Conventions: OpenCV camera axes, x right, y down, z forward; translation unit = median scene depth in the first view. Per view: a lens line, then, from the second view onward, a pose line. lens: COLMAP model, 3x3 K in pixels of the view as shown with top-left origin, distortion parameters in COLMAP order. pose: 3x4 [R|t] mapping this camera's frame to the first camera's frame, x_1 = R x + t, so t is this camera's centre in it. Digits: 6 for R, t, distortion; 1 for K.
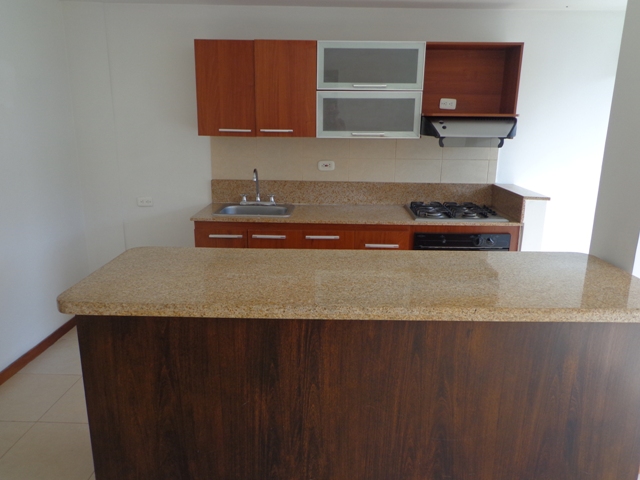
lens RADIAL K [[471.1, 0, 323.0], [0, 471.1, 238.2], [0, 0, 1]] dist [-0.004720, 0.000754]
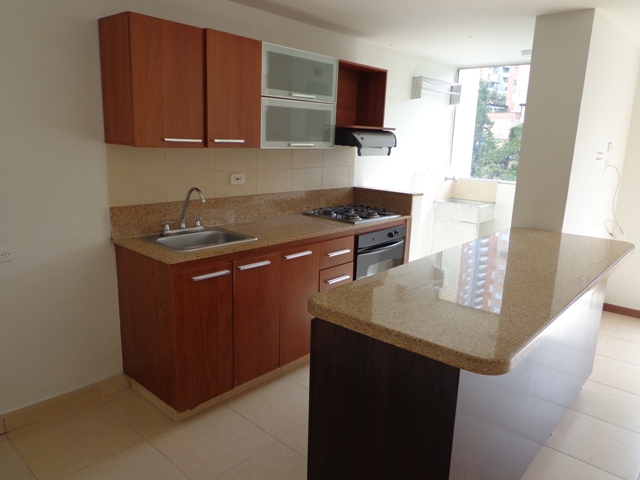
lens RADIAL K [[471.1, 0, 323.0], [0, 471.1, 238.2], [0, 0, 1]] dist [-0.004720, 0.000754]
pose [[0.664055, -0.148655, 0.732757, -0.623114], [0.155283, 0.986087, 0.059324, -0.079583], [-0.731381, 0.074390, 0.677900, 0.316422]]
